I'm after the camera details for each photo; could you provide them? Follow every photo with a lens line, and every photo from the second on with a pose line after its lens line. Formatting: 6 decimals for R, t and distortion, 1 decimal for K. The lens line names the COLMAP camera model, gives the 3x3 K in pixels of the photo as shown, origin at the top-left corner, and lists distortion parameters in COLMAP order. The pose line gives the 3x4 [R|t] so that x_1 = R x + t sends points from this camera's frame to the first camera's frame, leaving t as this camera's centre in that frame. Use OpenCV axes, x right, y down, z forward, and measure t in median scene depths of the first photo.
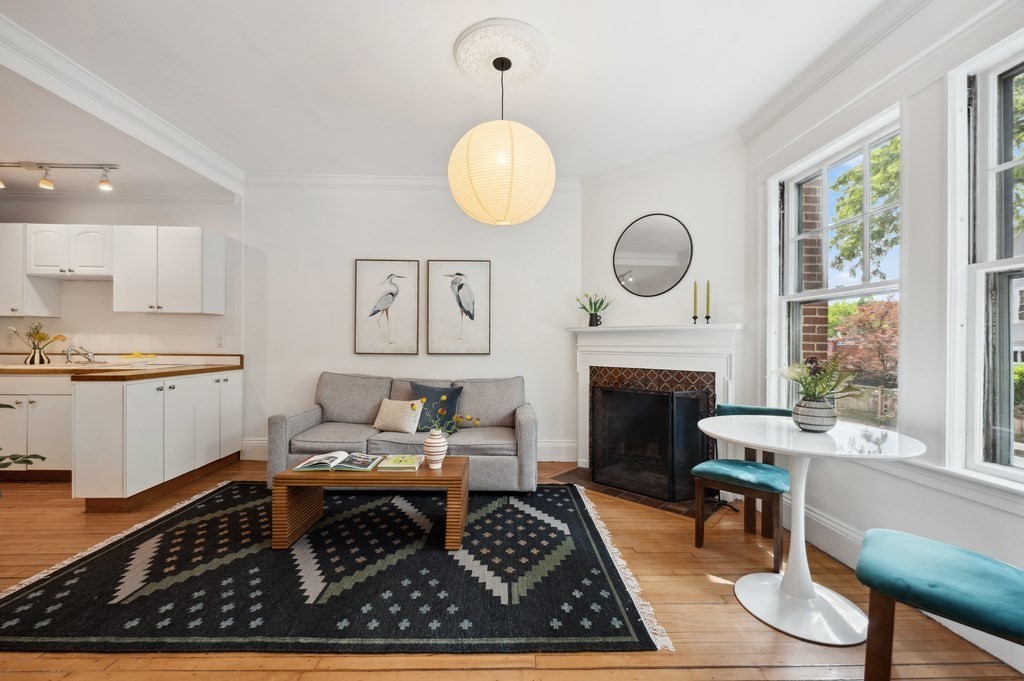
lens RADIAL K [[413.6, 0, 510.5], [0, 413.6, 342.6], [0, 0, 1]] dist [0.002588, -0.001521]
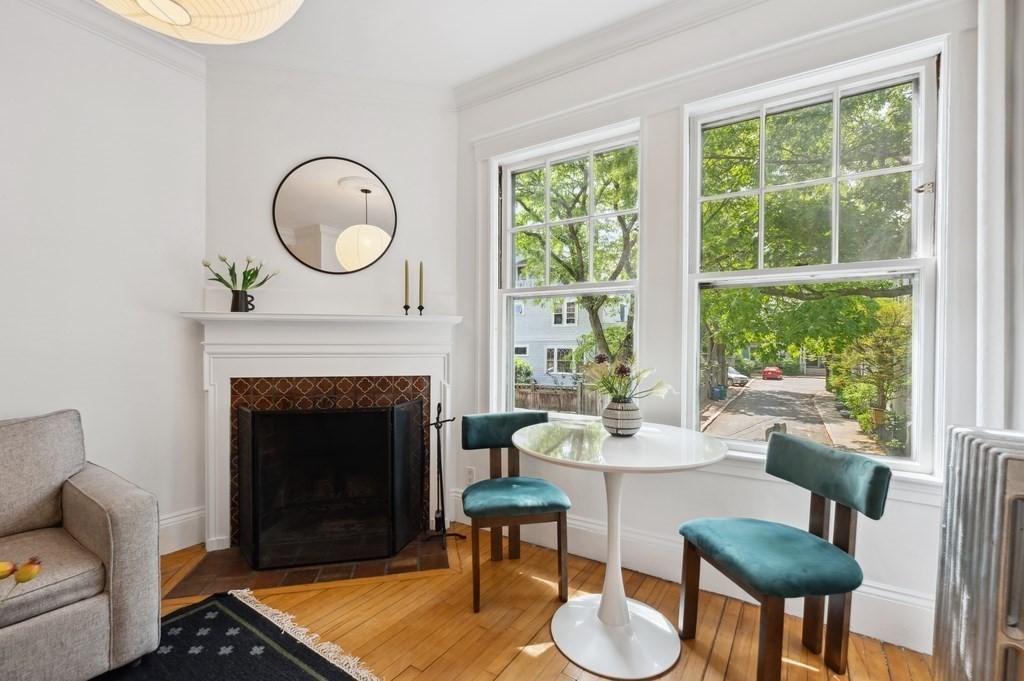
lens RADIAL K [[435.6, 0, 513.2], [0, 435.6, 344.9], [0, 0, 1]] dist [-0.001901, -0.000455]
pose [[0.569827, -0.006279, 0.821741, -0.099618], [-0.003048, 0.999948, 0.009754, 0.001667], [-0.821759, -0.008063, 0.569778, 0.324101]]
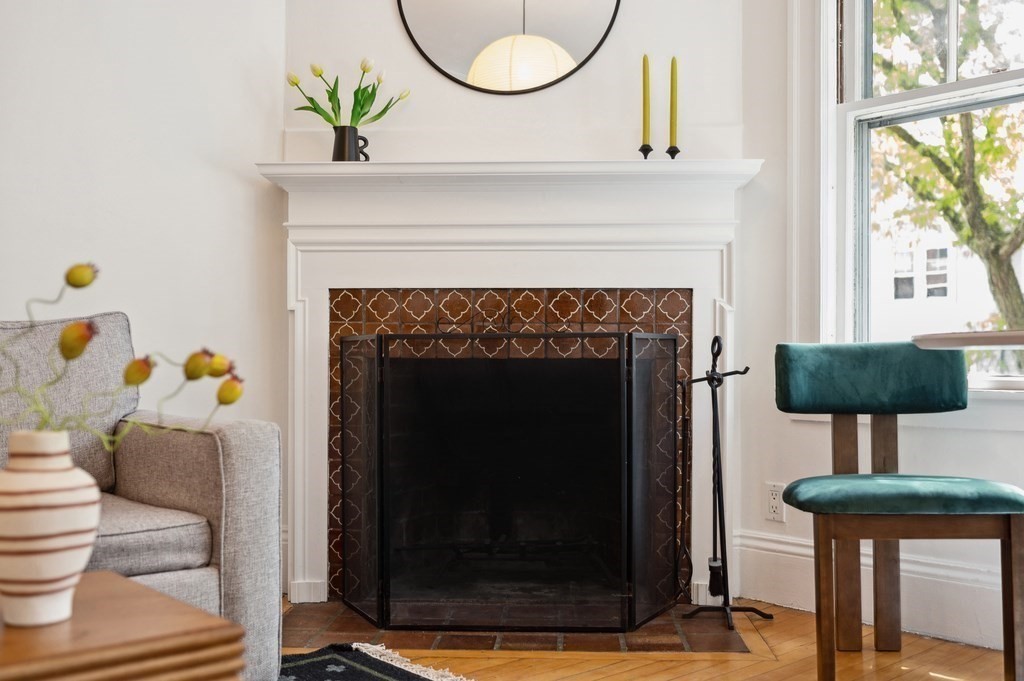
lens RADIAL K [[990.5, 0, 512.4], [0, 990.5, 357.5], [0, 0, 1]] dist [0.001302, 0.000000]
pose [[0.765694, 0.000497, 0.643204, -0.215591], [-0.000602, 1.000000, -0.000057, 0.118592], [-0.643204, -0.000344, 0.765695, 0.326736]]
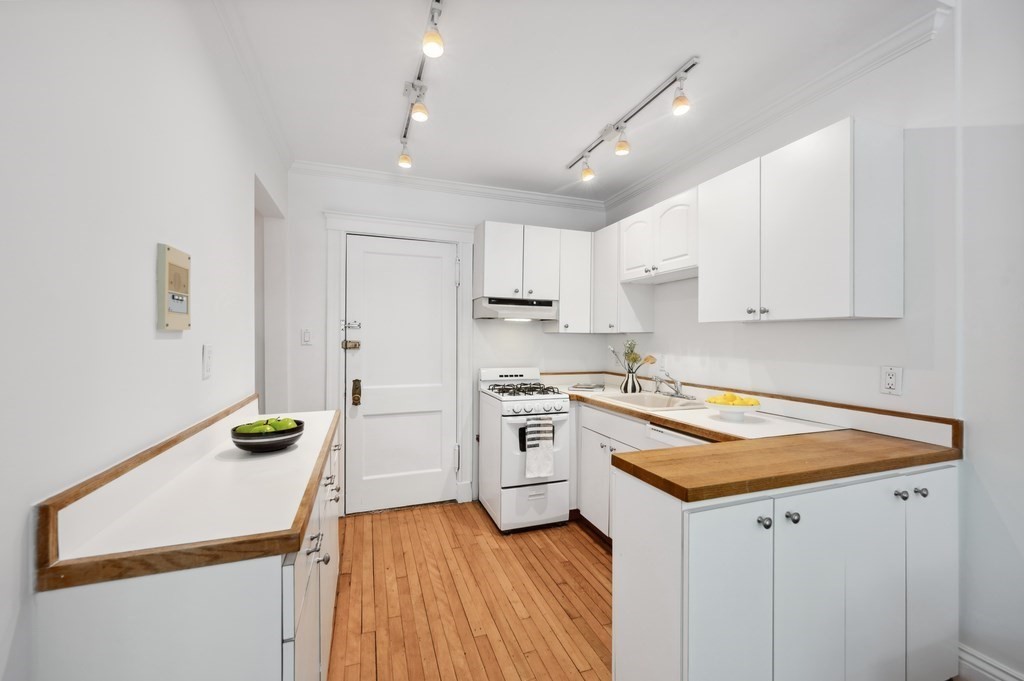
lens RADIAL K [[413.6, 0, 512.8], [0, 413.6, 337.2], [0, 0, 1]] dist [0.002588, -0.001521]
pose [[0.311646, -0.010358, -0.950142, -0.457168], [-0.004429, 0.999914, -0.012354, -0.044770], [0.950188, 0.008058, 0.311573, 0.543539]]
